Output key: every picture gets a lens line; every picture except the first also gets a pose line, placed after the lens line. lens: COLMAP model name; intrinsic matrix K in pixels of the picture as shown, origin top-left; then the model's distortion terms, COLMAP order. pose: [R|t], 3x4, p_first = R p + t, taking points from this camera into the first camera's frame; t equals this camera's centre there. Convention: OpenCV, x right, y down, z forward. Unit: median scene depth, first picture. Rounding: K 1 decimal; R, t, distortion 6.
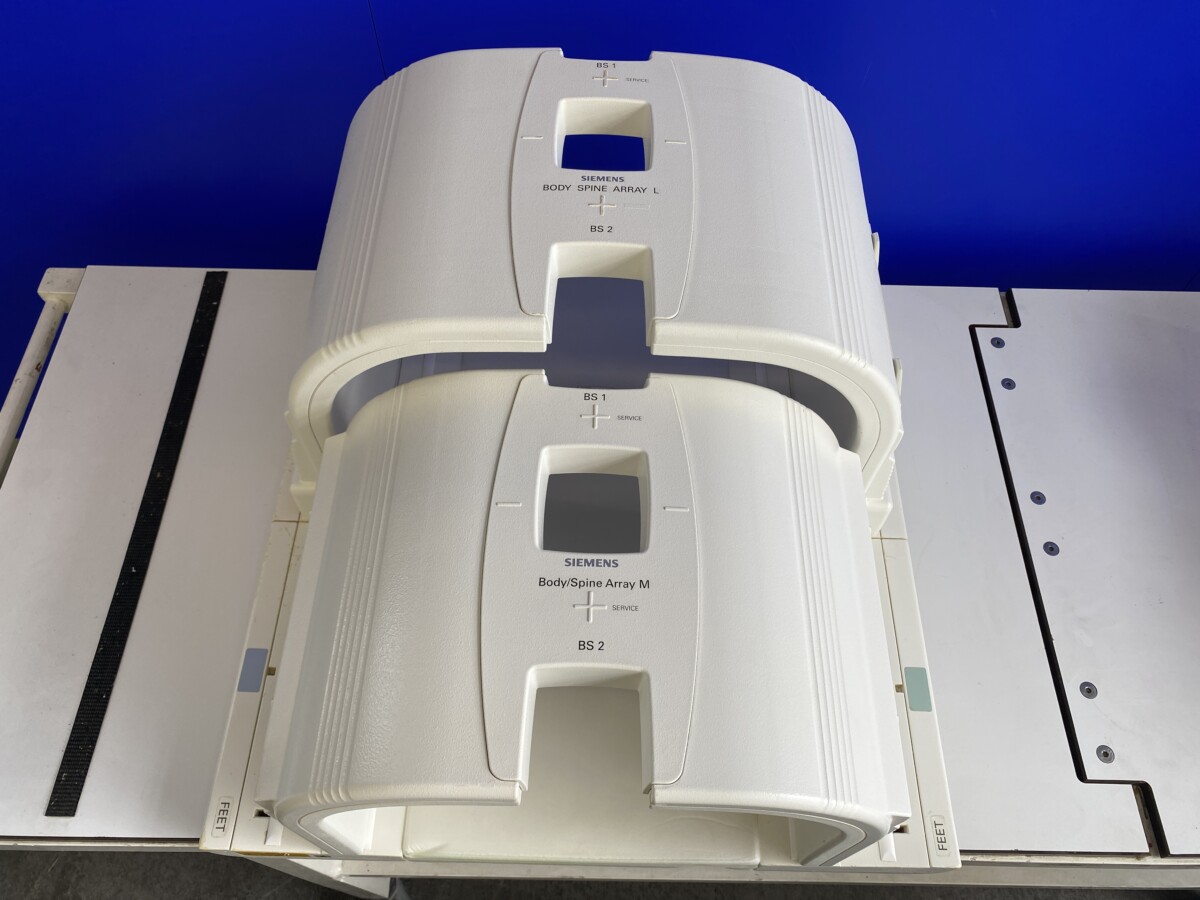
lens RADIAL K [[915.6, 0, 602.5], [0, 915.6, 446.8], [0, 0, 1]] dist [-0.000728, 0.001574]
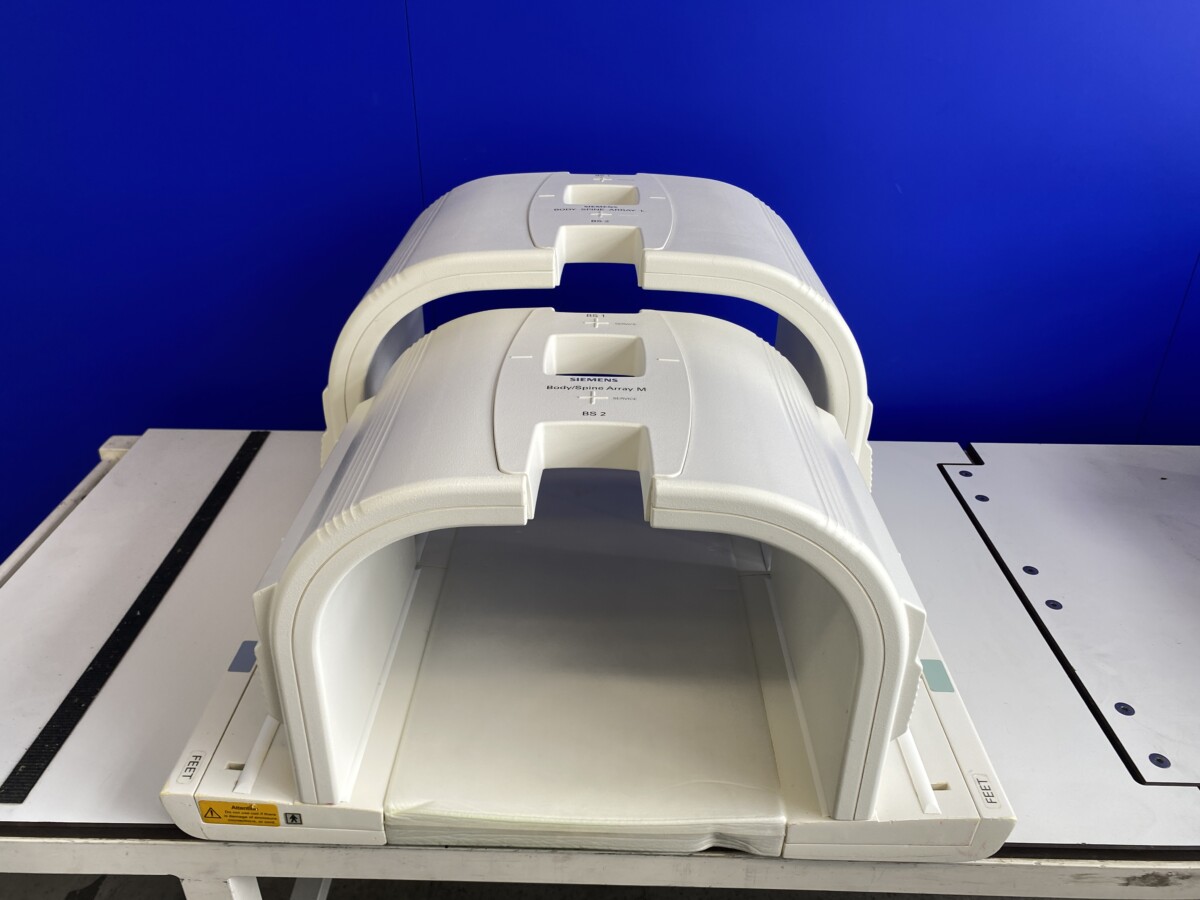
lens RADIAL K [[915.6, 0, 588.1], [0, 915.6, 452.0], [0, 0, 1]] dist [-0.000728, 0.001574]
pose [[0.999881, -0.009777, -0.011921, -0.005133], [0.002512, 0.866208, -0.499677, 0.581313], [0.015212, 0.499588, 0.866130, 0.056028]]
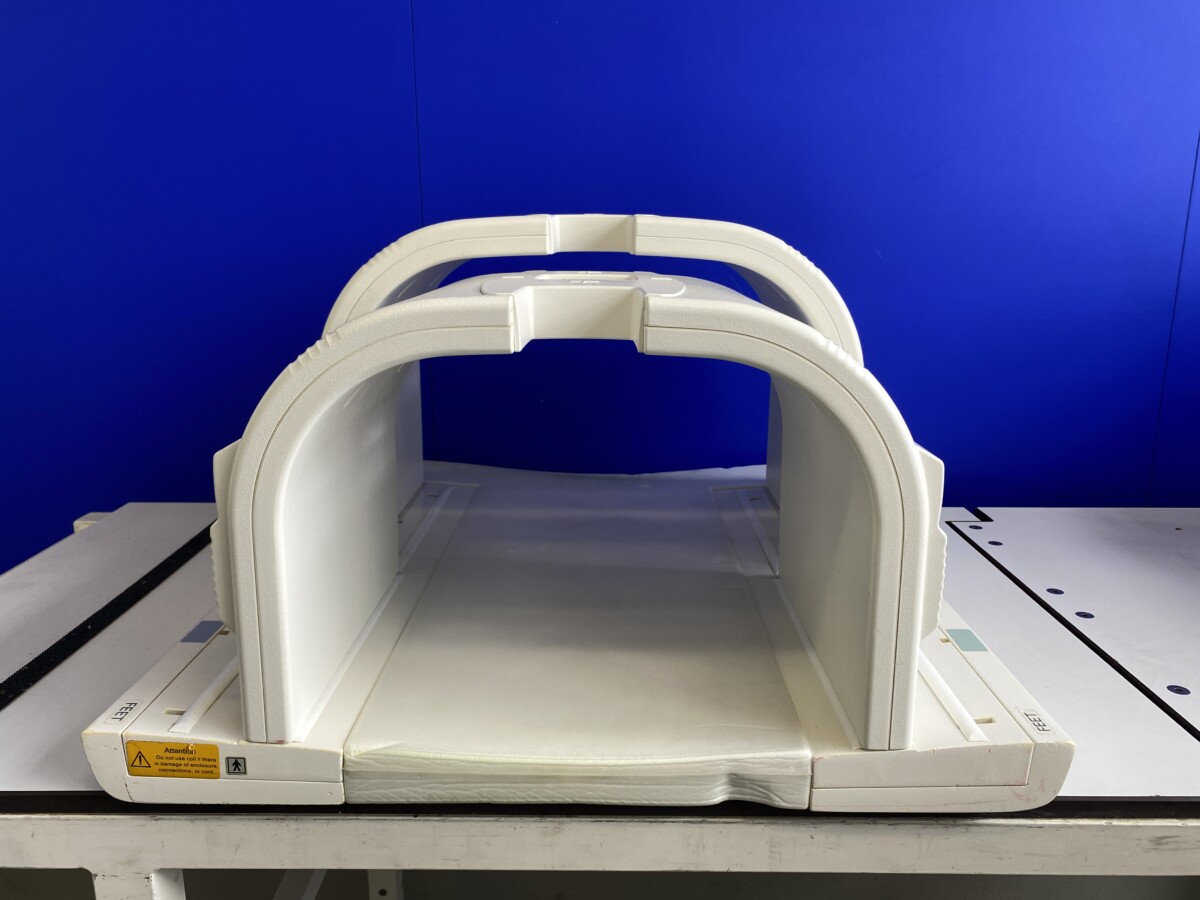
lens RADIAL K [[915.6, 0, 607.9], [0, 915.6, 446.3], [0, 0, 1]] dist [-0.000728, 0.001574]
pose [[0.999734, -0.020150, 0.011241, -0.000981], [0.022113, 0.697646, -0.716101, 0.809235], [0.006587, 0.716159, 0.697906, 0.282355]]
